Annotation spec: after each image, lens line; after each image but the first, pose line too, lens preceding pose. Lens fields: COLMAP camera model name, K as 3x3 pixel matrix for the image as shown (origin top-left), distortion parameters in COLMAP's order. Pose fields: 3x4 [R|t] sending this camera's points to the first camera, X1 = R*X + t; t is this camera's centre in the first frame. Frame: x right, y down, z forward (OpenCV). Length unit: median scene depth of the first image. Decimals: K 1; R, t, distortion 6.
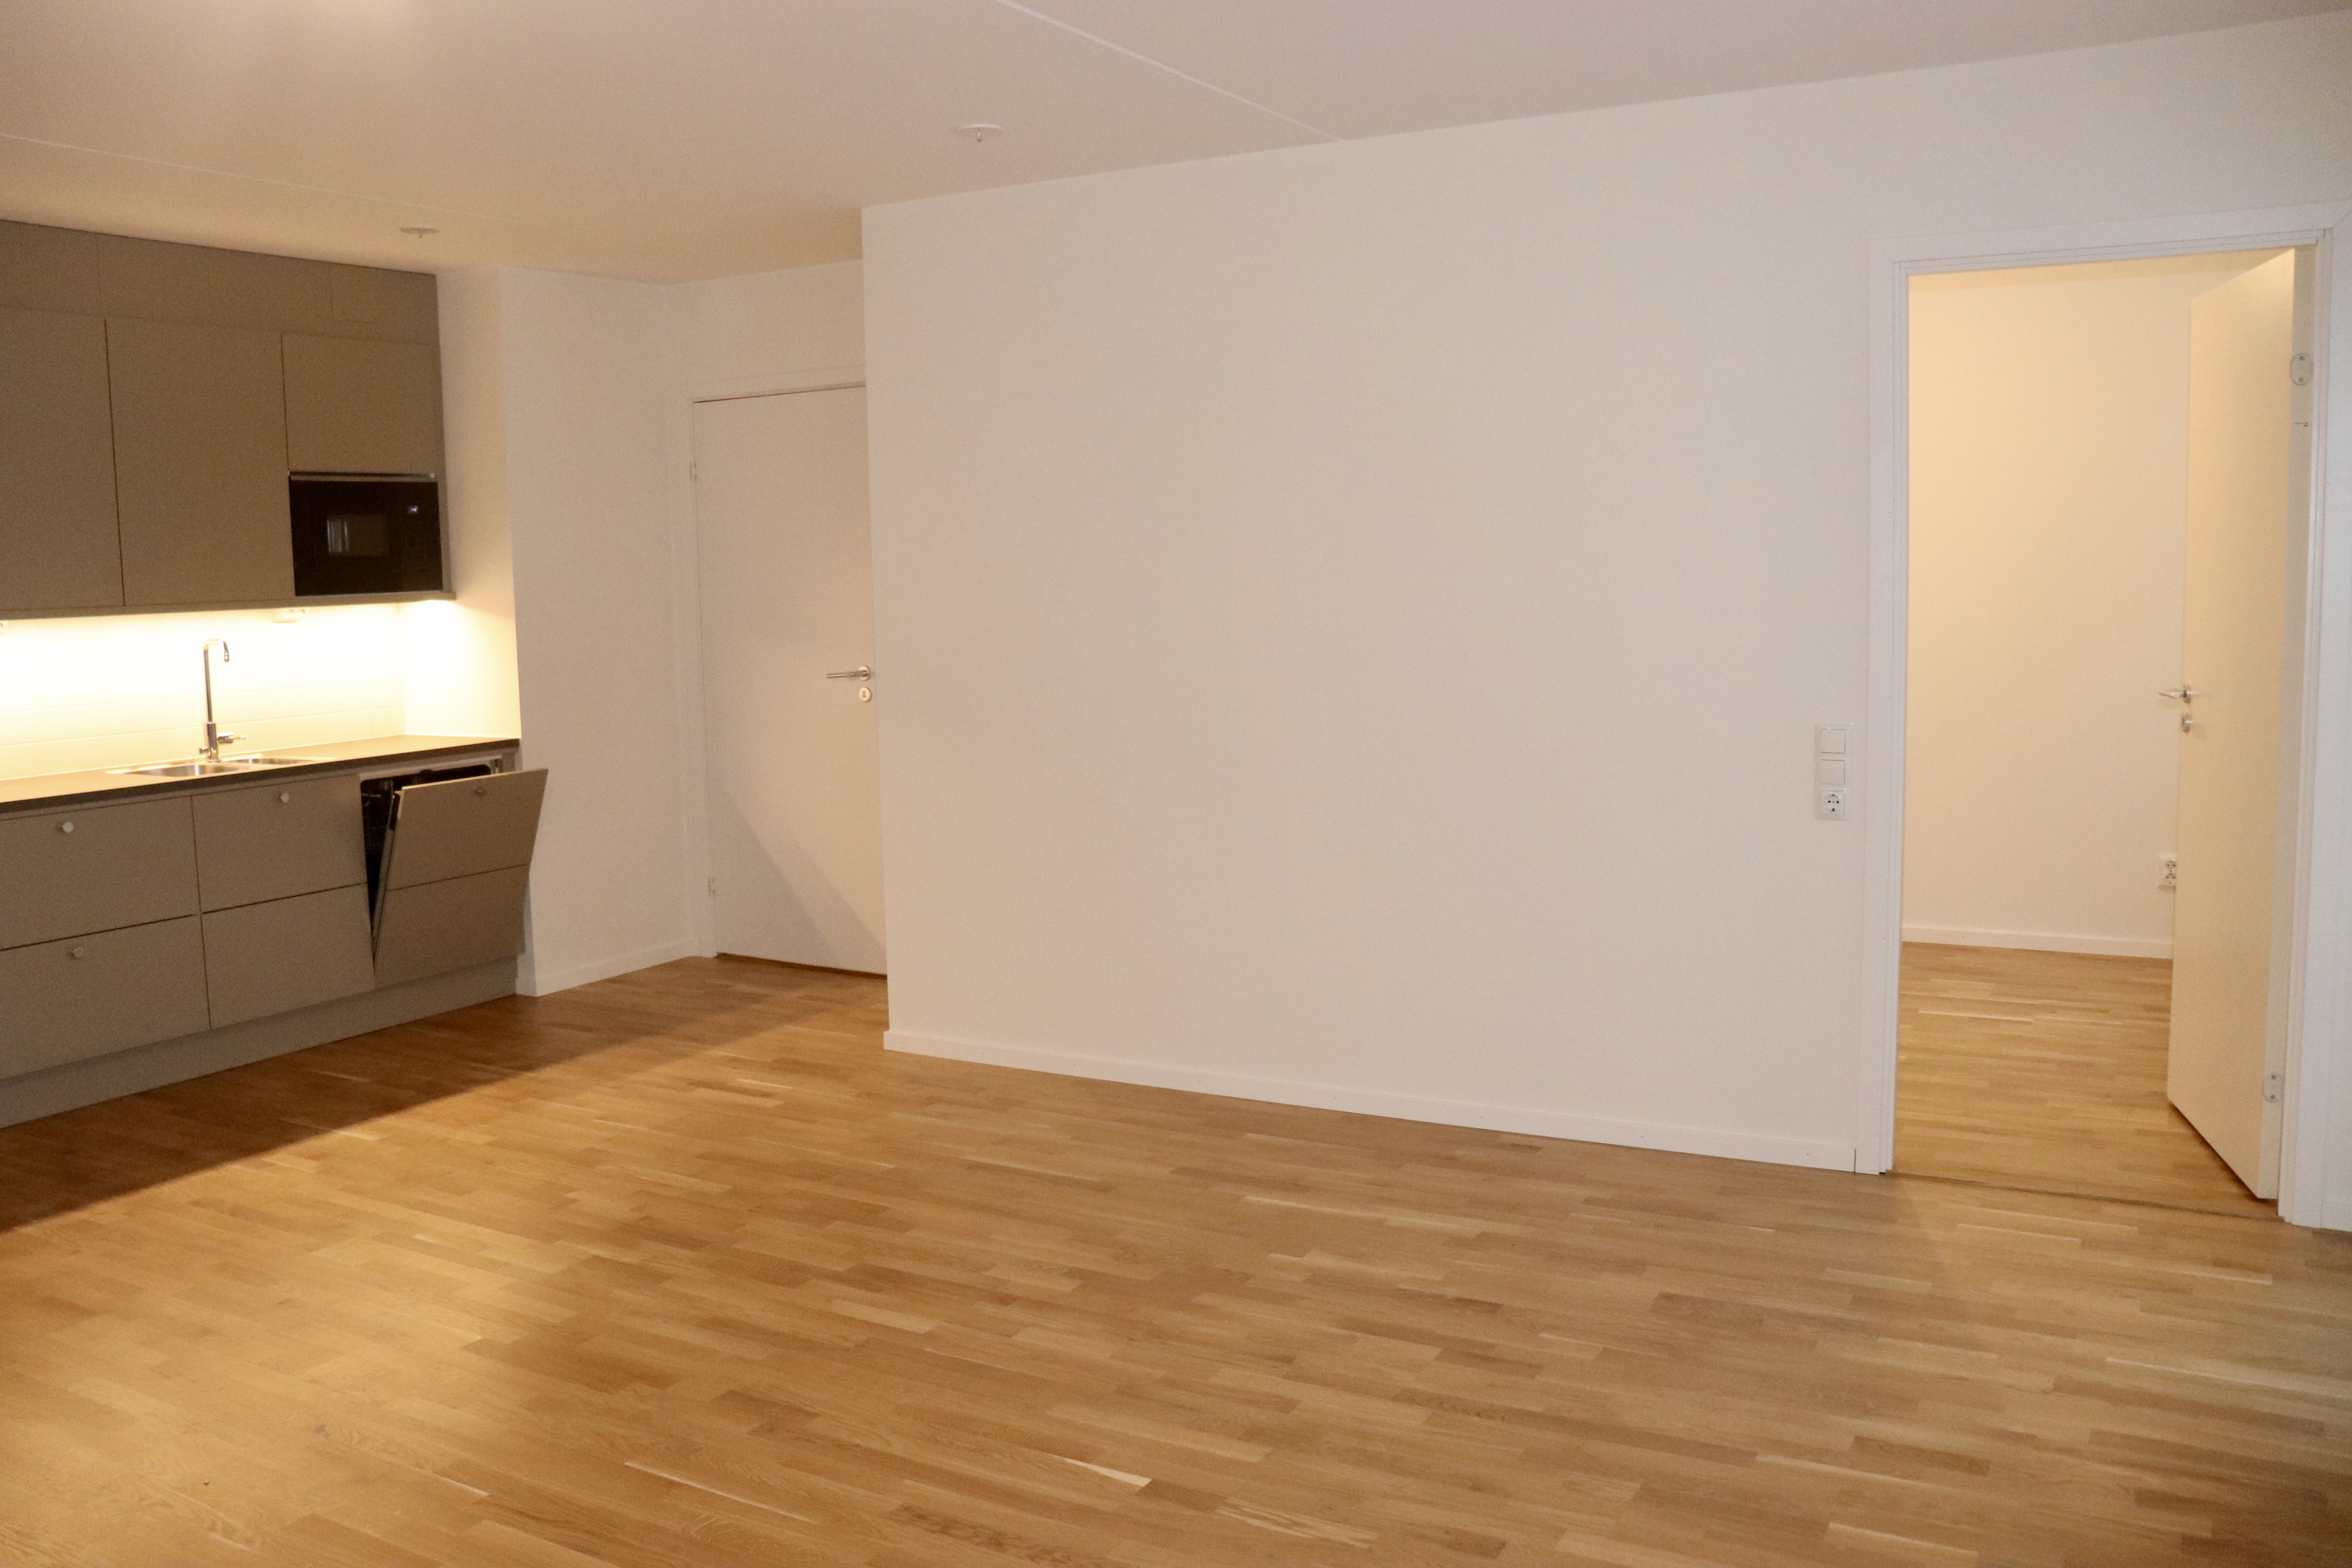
lens RADIAL K [[1984.3, 0, 1168.0], [0, 1984.3, 791.4], [0, 0, 1]] dist [-0.118171, 0.017027]
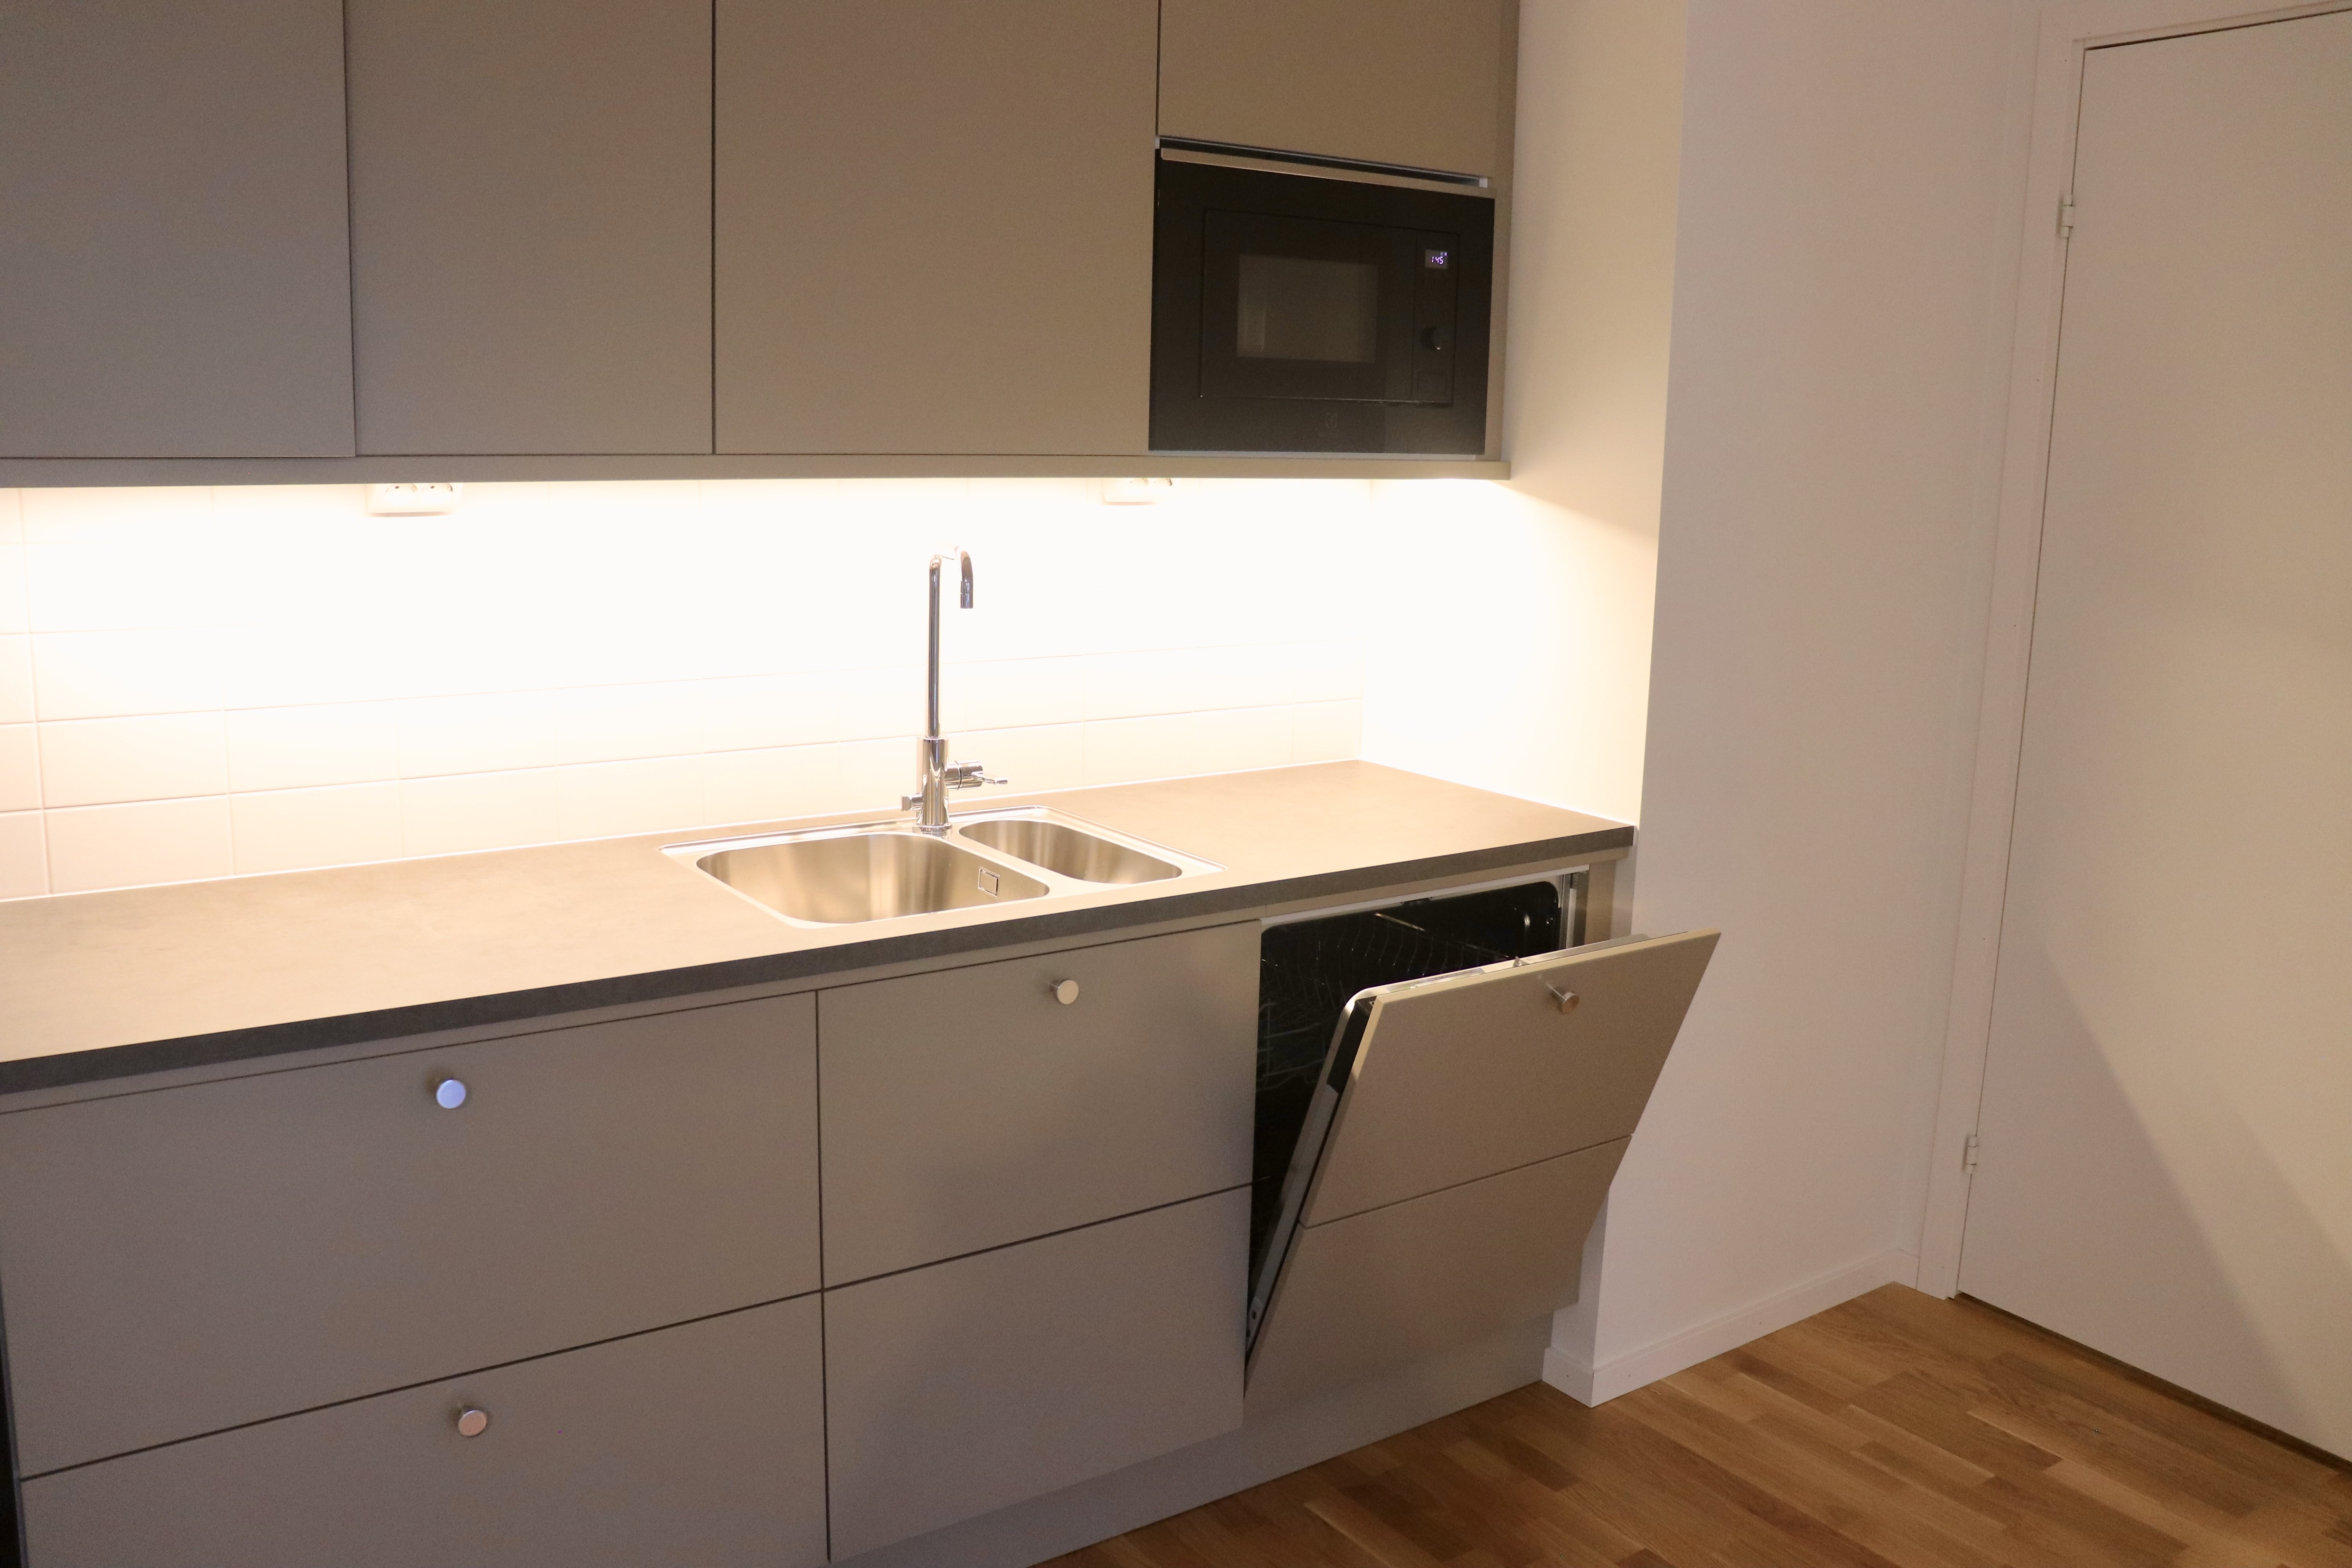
lens RADIAL K [[1984.3, 0, 1175.1], [0, 1984.3, 778.8], [0, 0, 1]] dist [-0.118171, 0.017027]
pose [[0.906461, 0.122952, -0.403994, -0.266840], [-0.094894, 0.991515, 0.088841, -0.068946], [0.411489, -0.042194, 0.910437, 0.613990]]
